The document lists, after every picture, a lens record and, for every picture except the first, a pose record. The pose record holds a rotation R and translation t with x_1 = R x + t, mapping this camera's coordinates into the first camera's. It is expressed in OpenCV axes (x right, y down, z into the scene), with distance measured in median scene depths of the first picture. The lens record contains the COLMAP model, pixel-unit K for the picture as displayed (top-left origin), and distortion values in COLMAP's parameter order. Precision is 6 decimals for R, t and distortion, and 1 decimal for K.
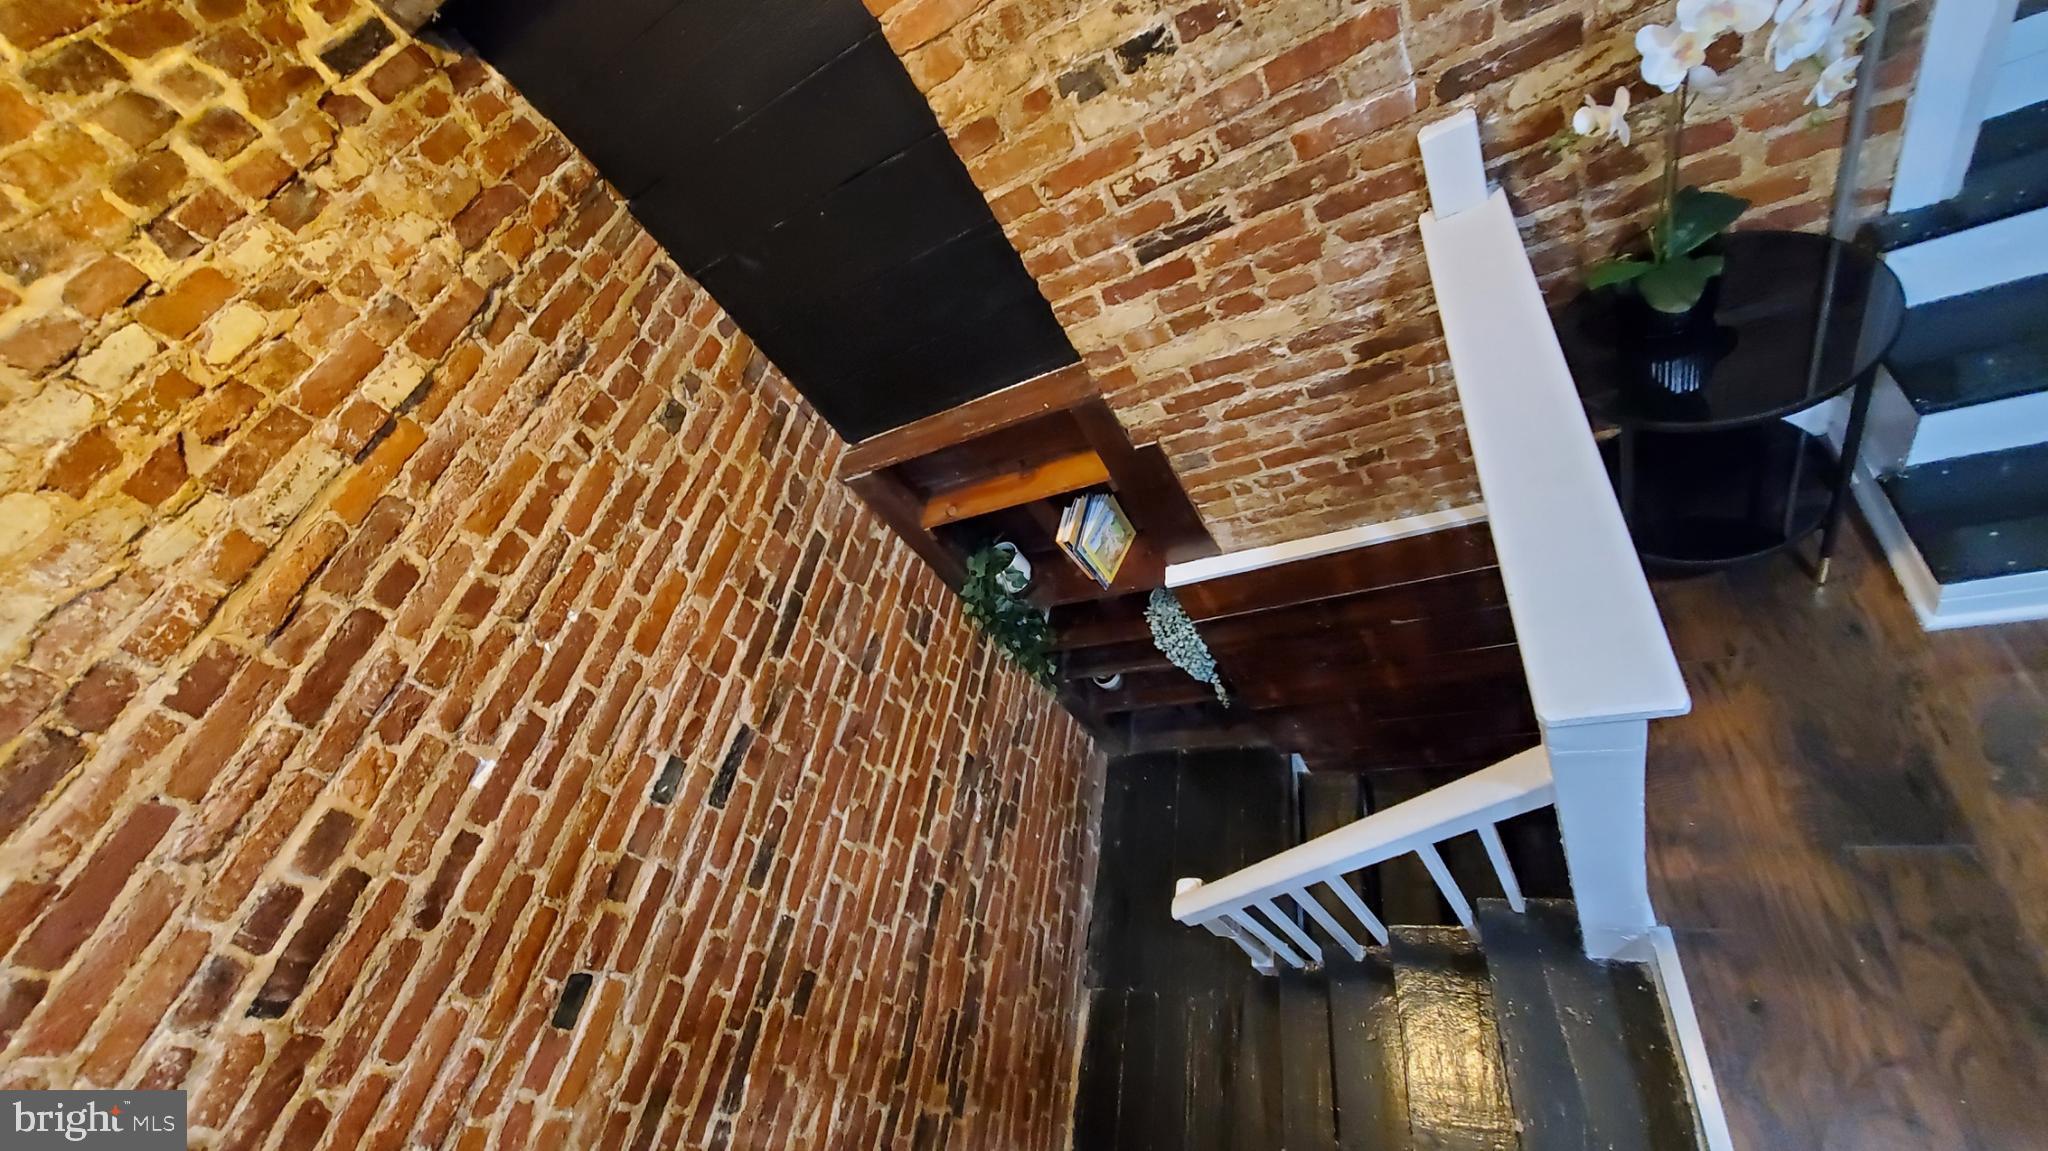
lens RADIAL K [[813.5, 0, 1022.1], [0, 813.5, 584.0], [0, 0, 1]] dist [0.011747, -0.003971]
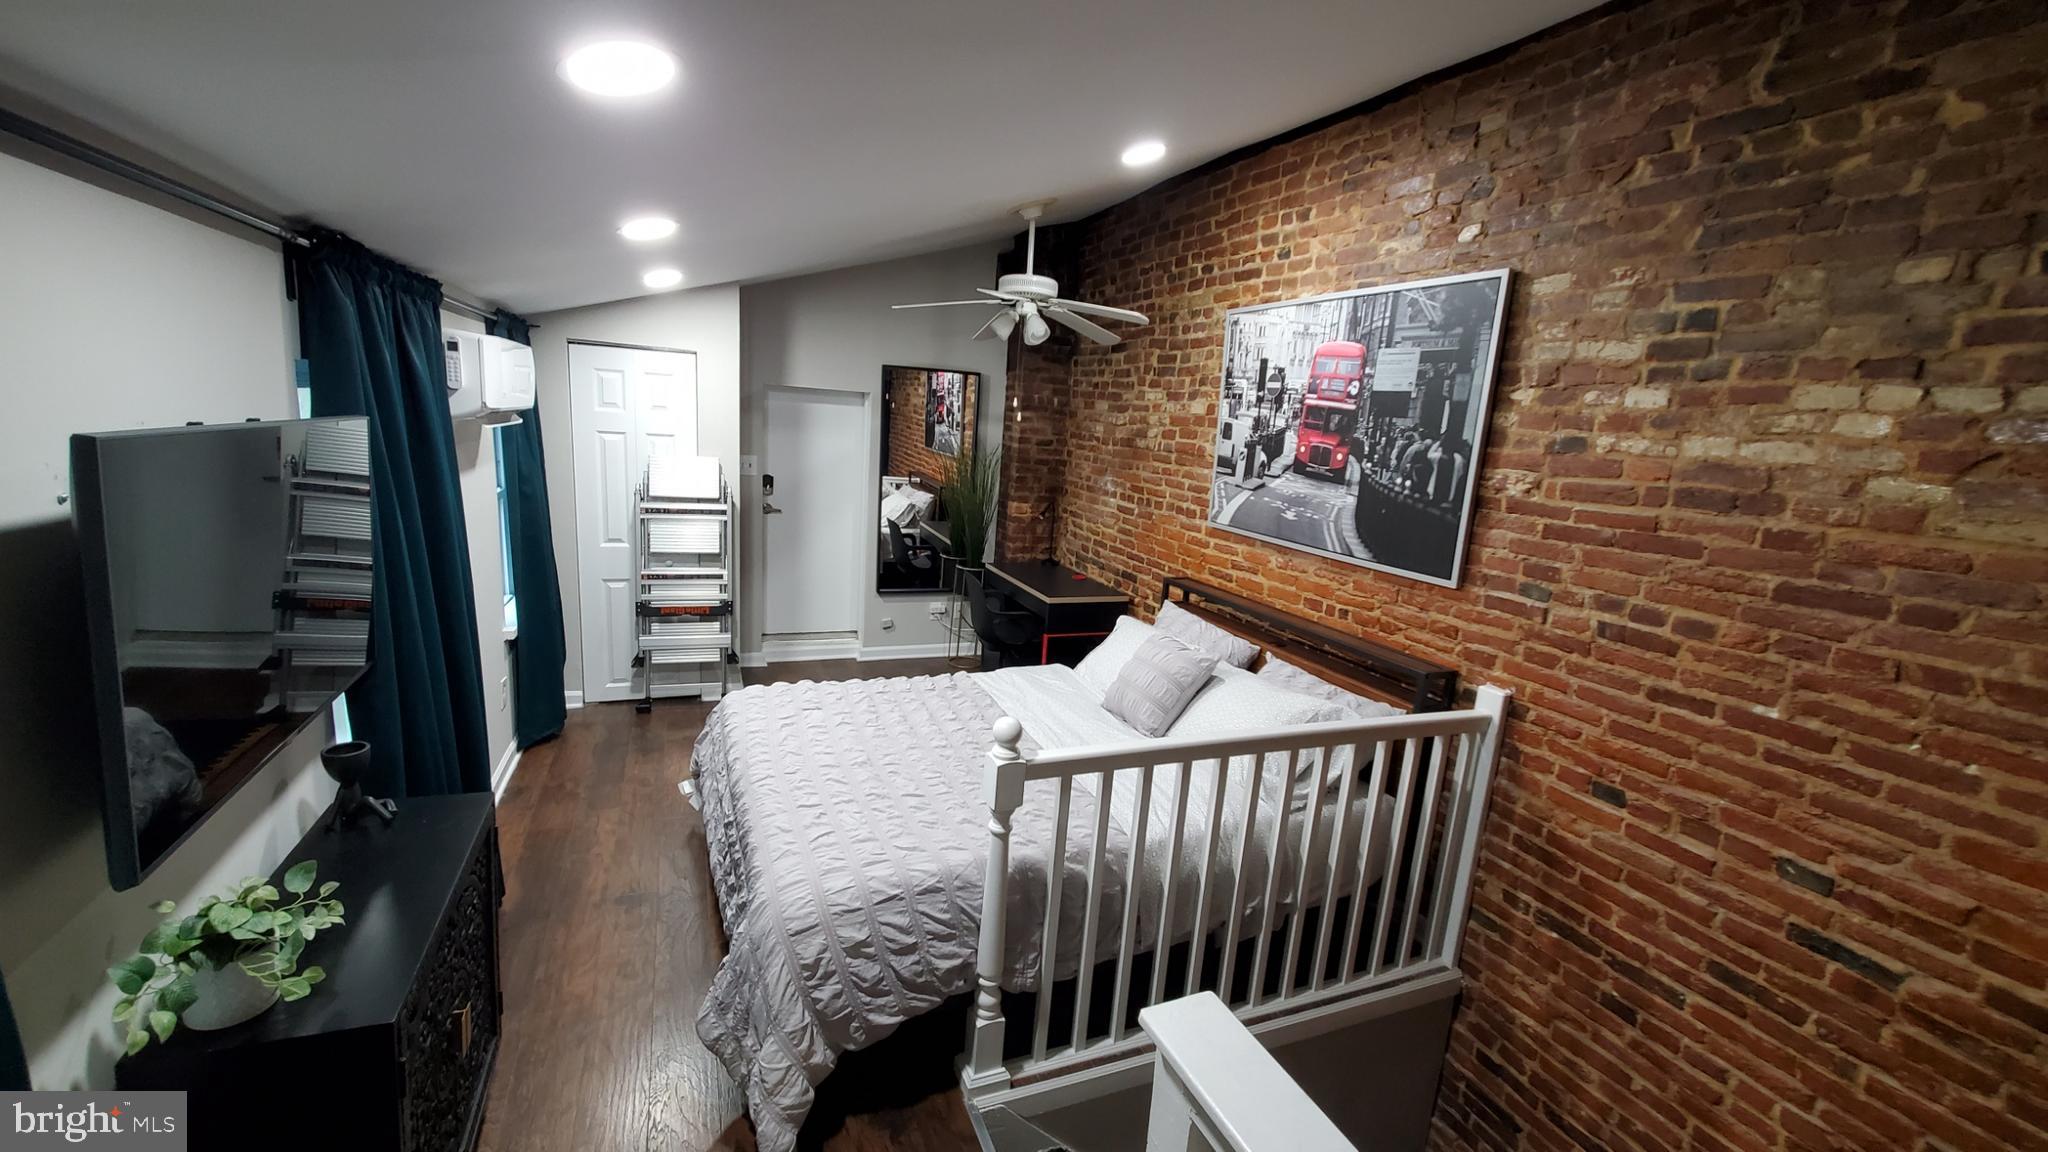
lens RADIAL K [[813.5, 0, 1022.1], [0, 813.5, 584.5], [0, 0, 1]] dist [0.011747, -0.003971]
pose [[-0.754020, 0.535732, -0.380059, 0.570306], [-0.183152, 0.384181, 0.904909, -0.727861], [0.630800, 0.751928, -0.191560, 0.290703]]
